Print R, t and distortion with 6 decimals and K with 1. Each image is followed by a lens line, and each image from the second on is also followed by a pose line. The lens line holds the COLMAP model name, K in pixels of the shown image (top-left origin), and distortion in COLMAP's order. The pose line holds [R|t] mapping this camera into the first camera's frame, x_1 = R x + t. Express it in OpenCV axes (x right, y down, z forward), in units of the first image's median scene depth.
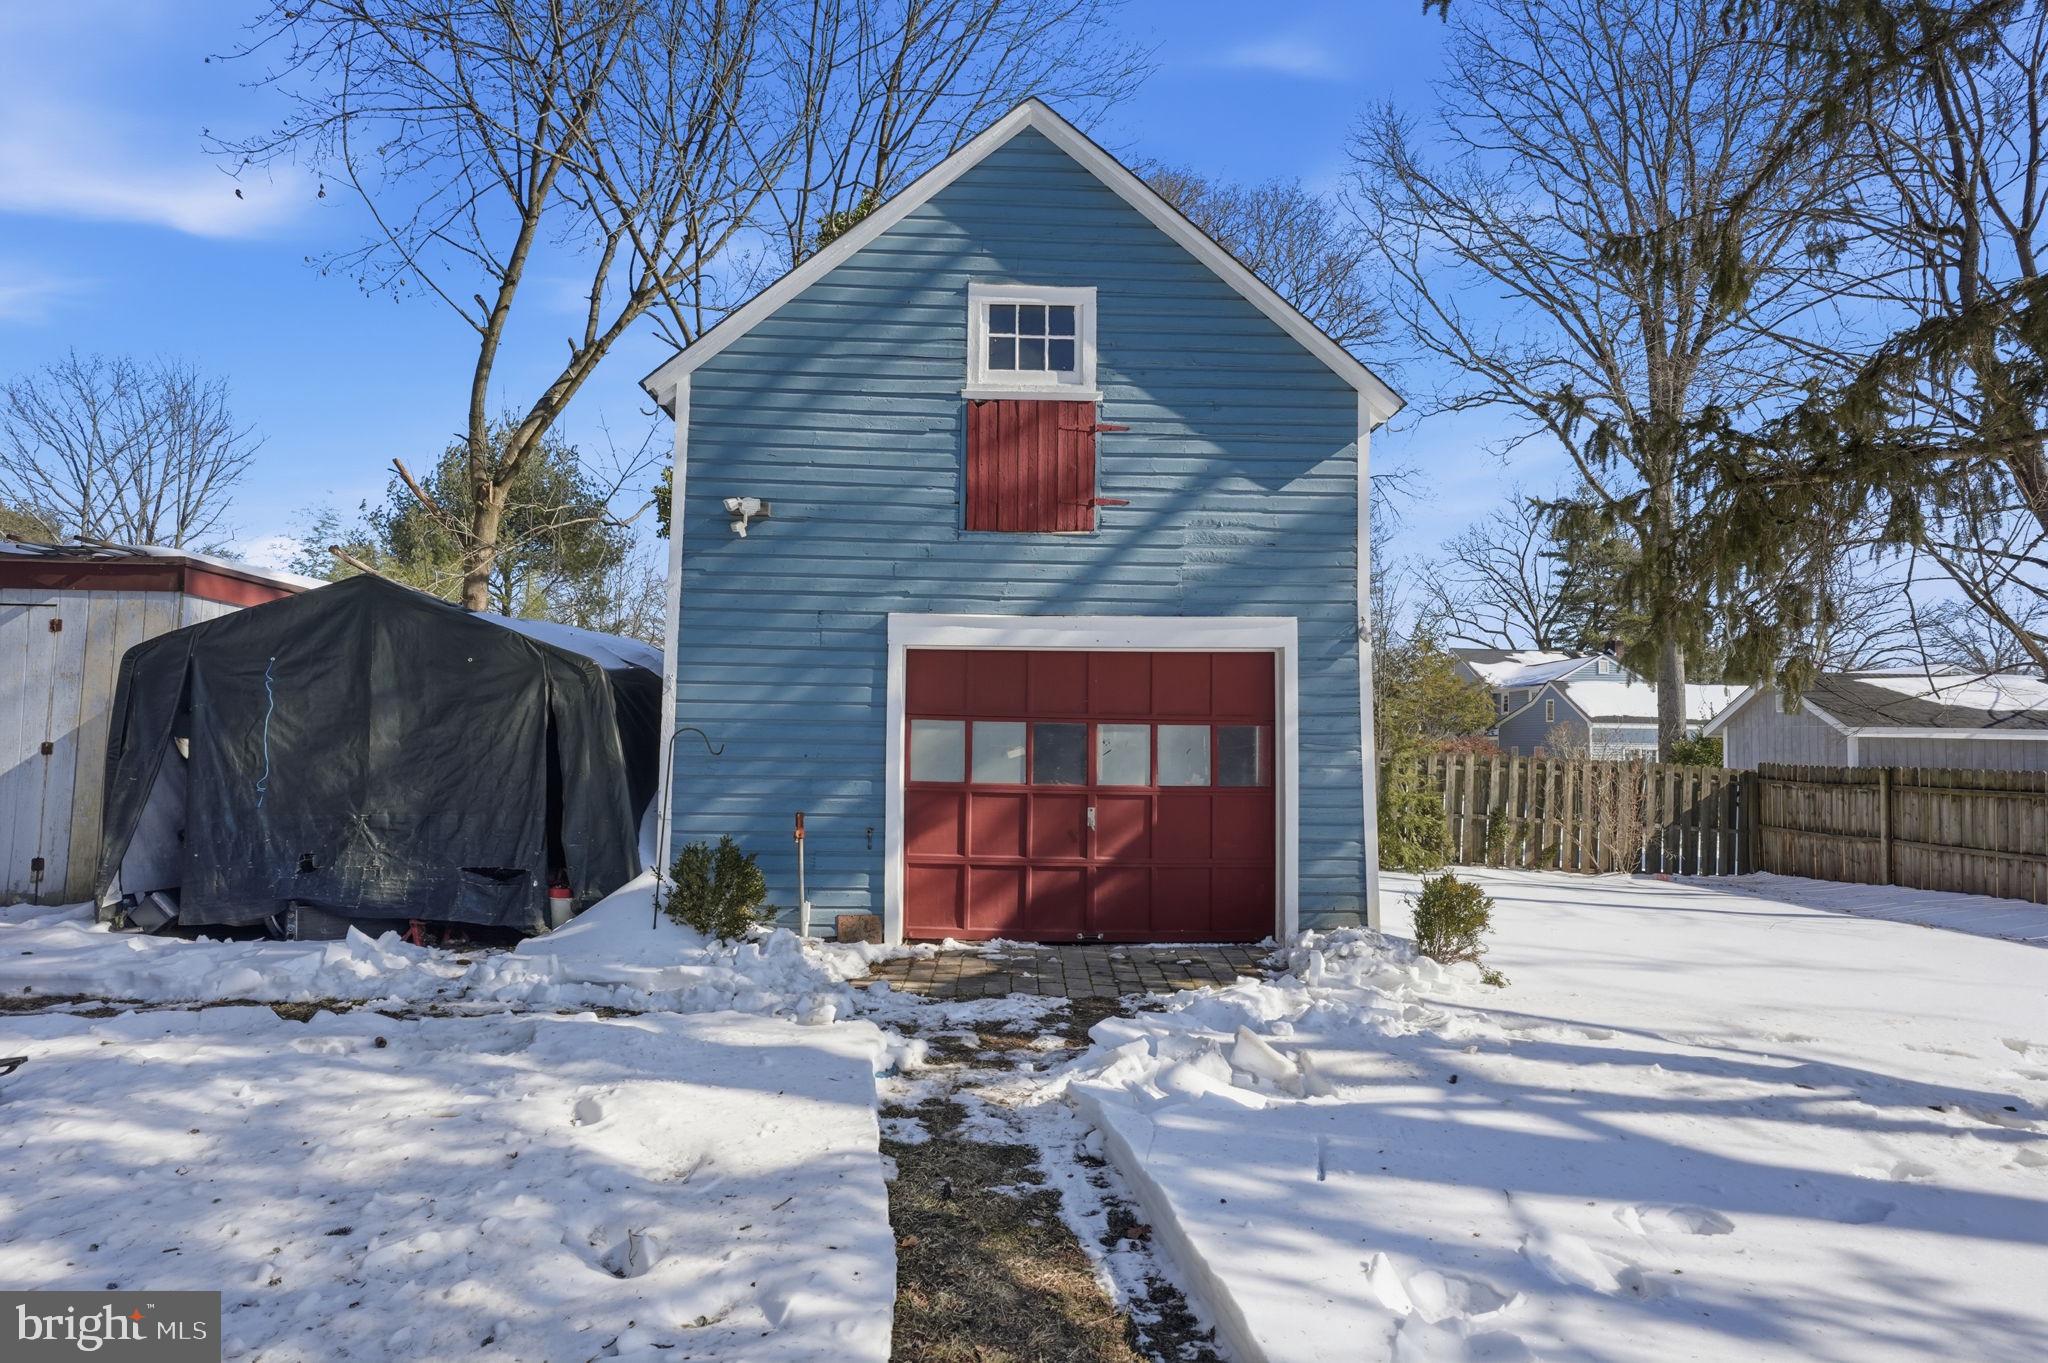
lens RADIAL K [[1044.1, 0, 1023.0], [0, 1044.1, 695.6], [0, 0, 1]] dist [-0.057899, 0.032350]
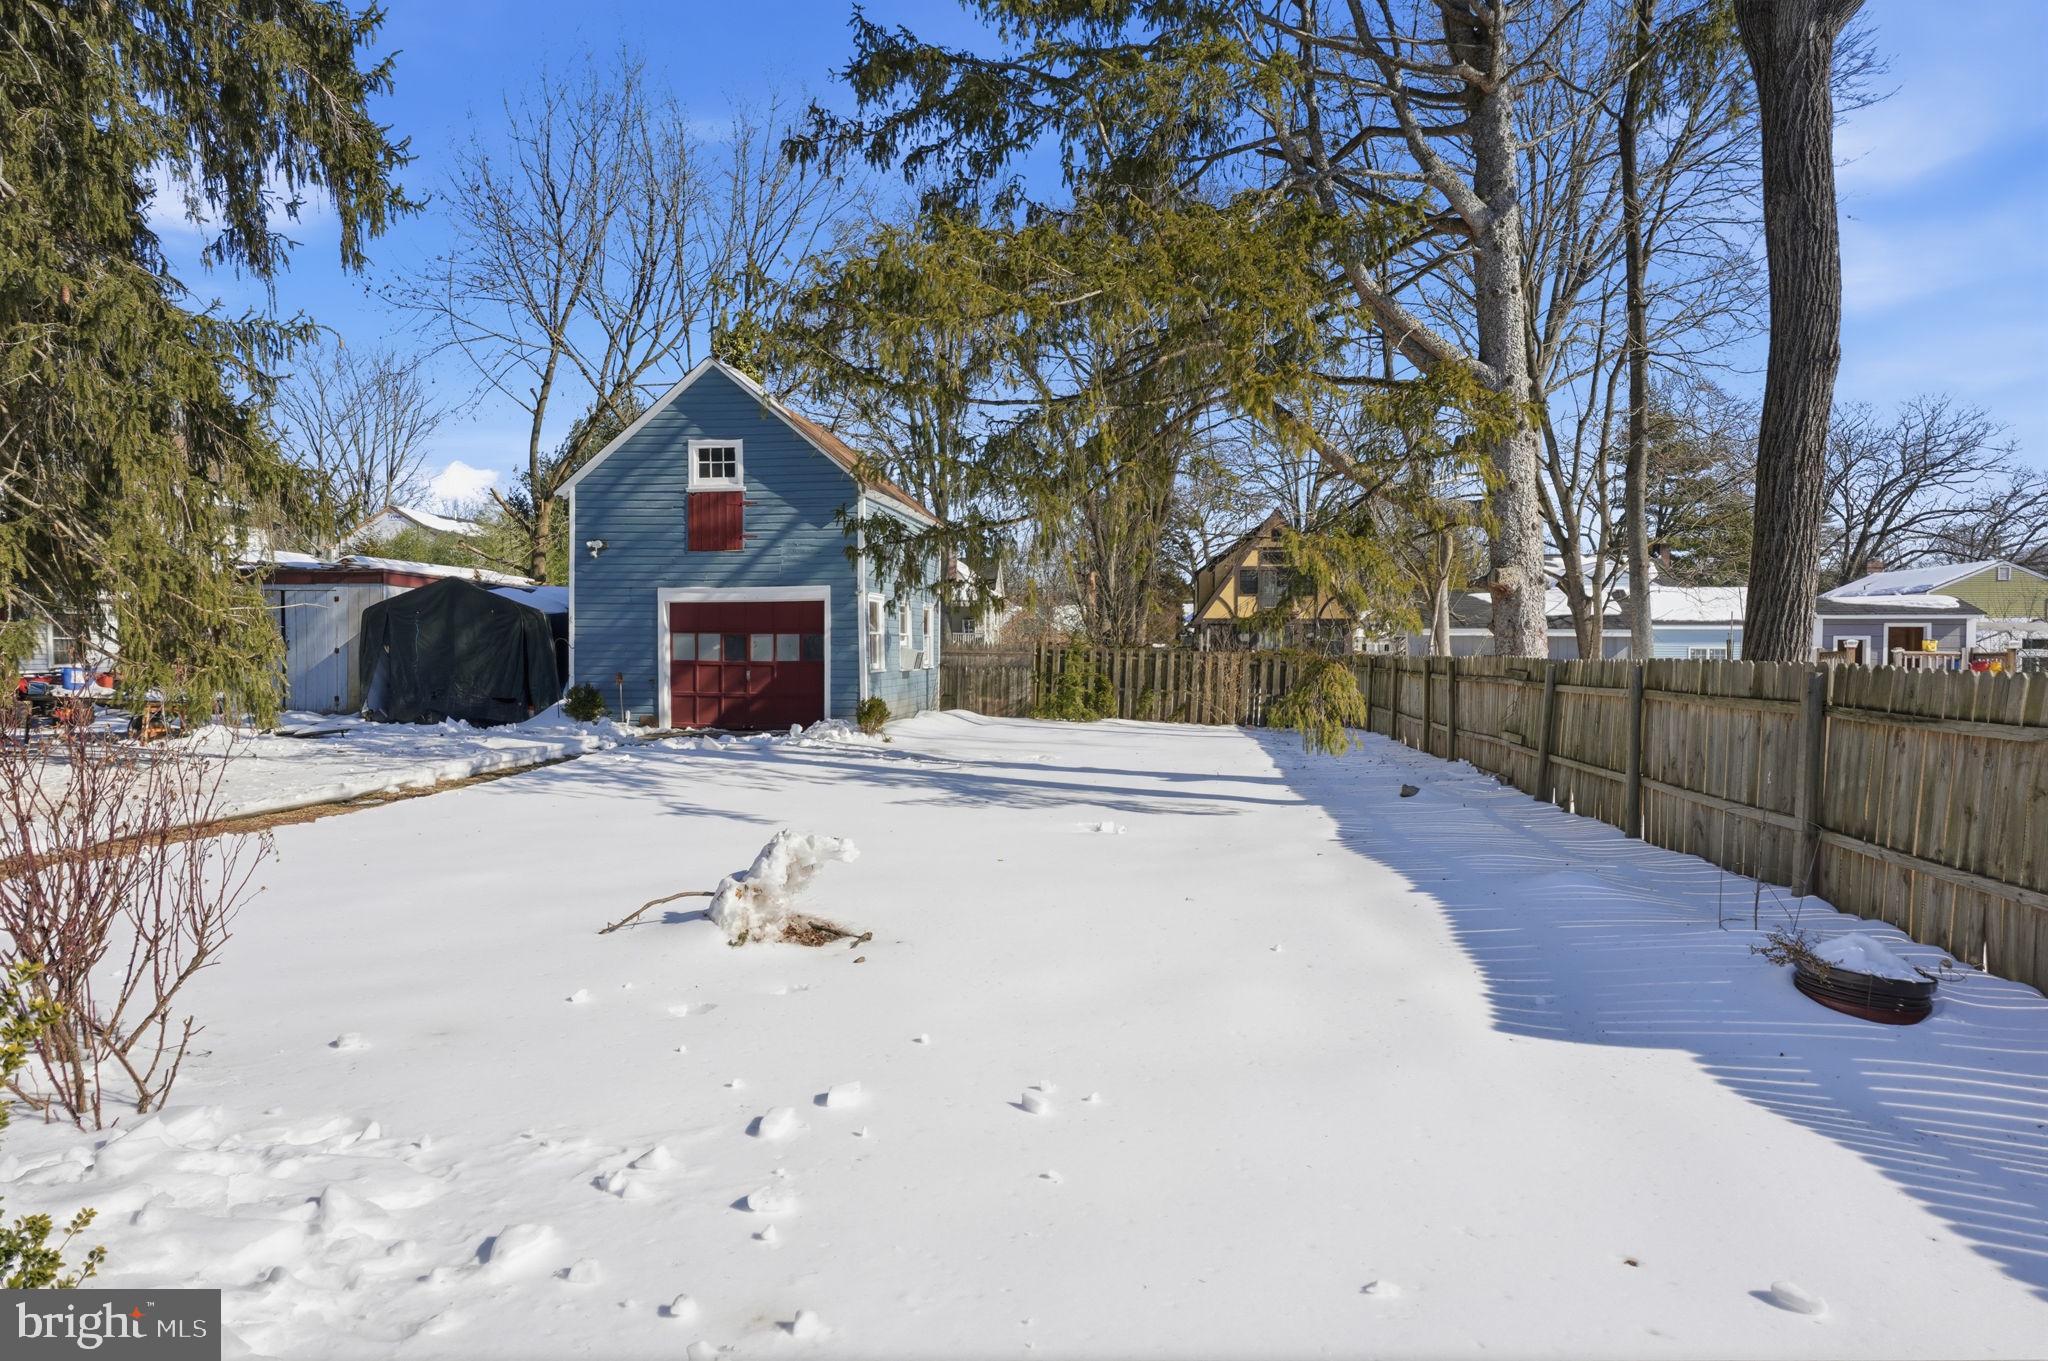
lens RADIAL K [[995.7, 0, 1027.6], [0, 995.7, 681.7], [0, 0, 1]] dist [-0.068111, 0.028689]
pose [[0.992900, -0.005851, -0.118810, 0.929765], [0.015112, 0.996901, 0.077198, -0.026942], [0.117990, -0.078446, 0.989911, -1.075830]]
